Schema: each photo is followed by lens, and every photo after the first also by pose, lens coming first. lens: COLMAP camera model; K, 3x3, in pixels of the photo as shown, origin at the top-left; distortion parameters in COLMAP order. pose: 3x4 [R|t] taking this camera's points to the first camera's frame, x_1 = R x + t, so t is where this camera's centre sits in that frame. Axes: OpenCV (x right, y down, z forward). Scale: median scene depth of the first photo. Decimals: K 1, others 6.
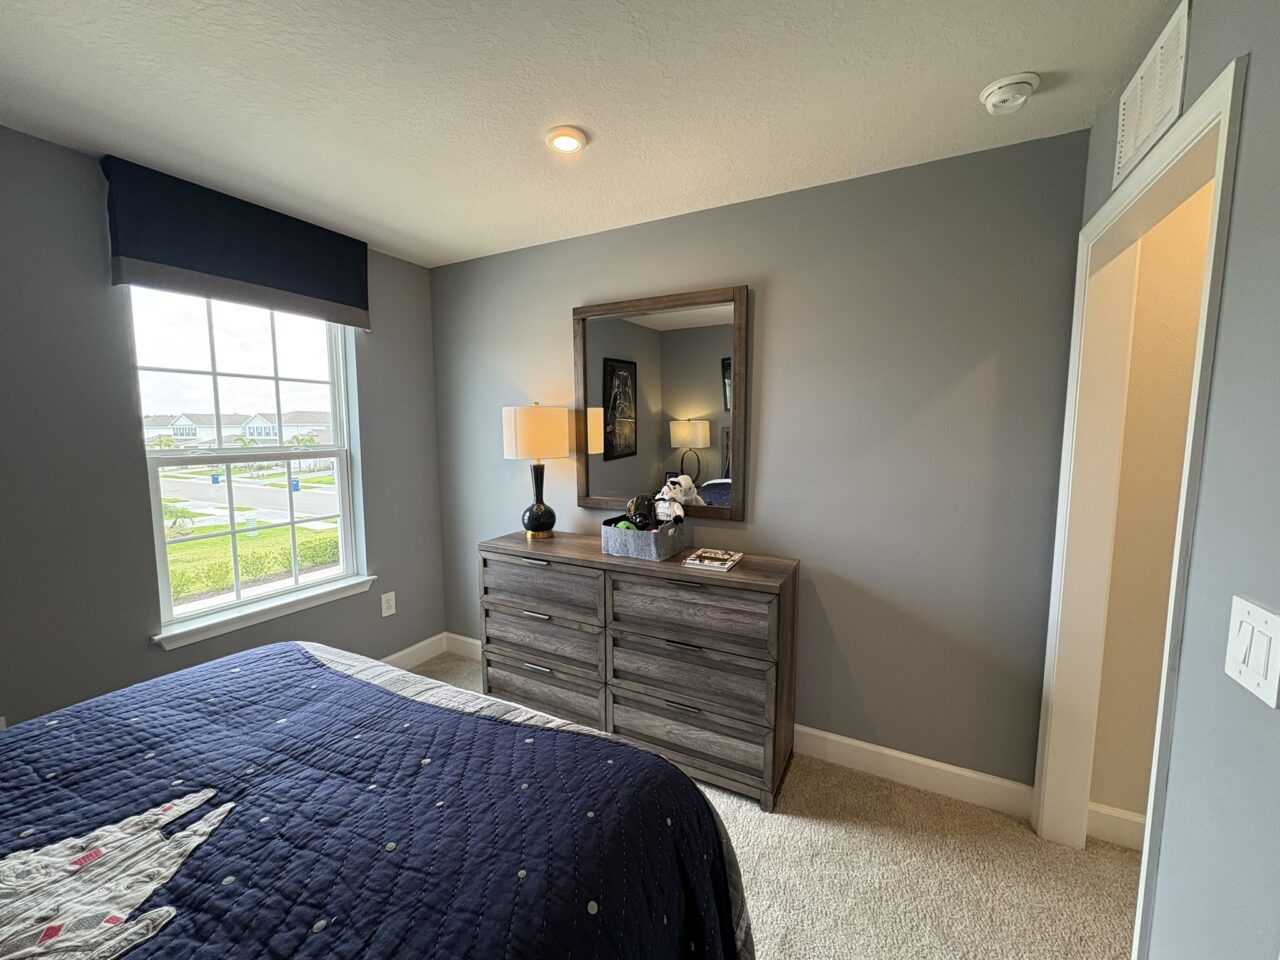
lens RADIAL K [[509.2, 0, 648.8], [0, 509.2, 474.9], [0, 0, 1]] dist [0.001677, 0.000116]
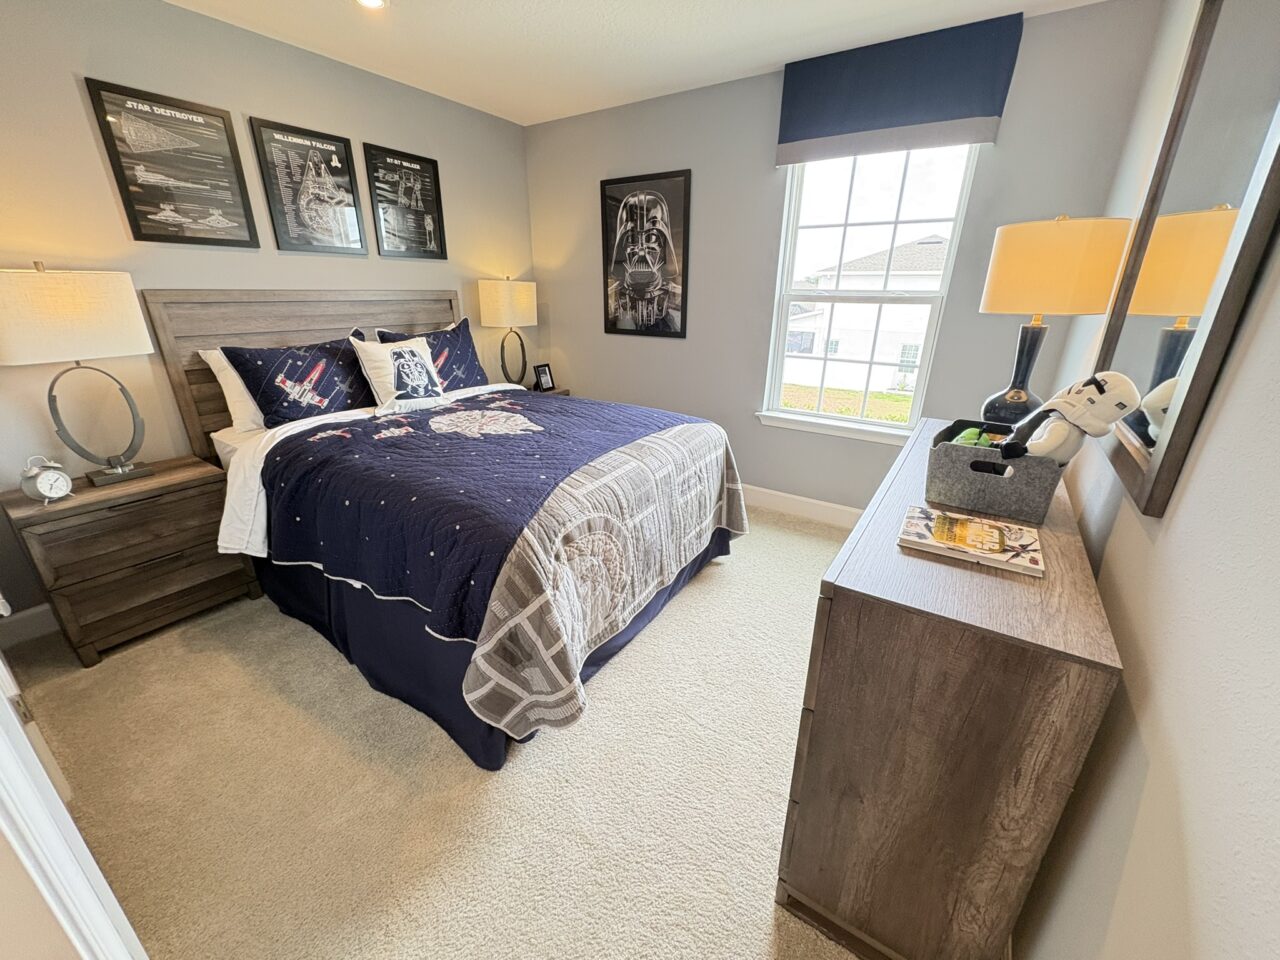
lens RADIAL K [[509.2, 0, 639.6], [0, 509.2, 483.6], [0, 0, 1]] dist [0.001677, 0.000116]
pose [[-0.113383, 0.363112, -0.924821, 0.895906], [-0.104480, 0.921305, 0.374541, -0.052402], [0.988043, 0.139092, -0.066523, 1.072561]]
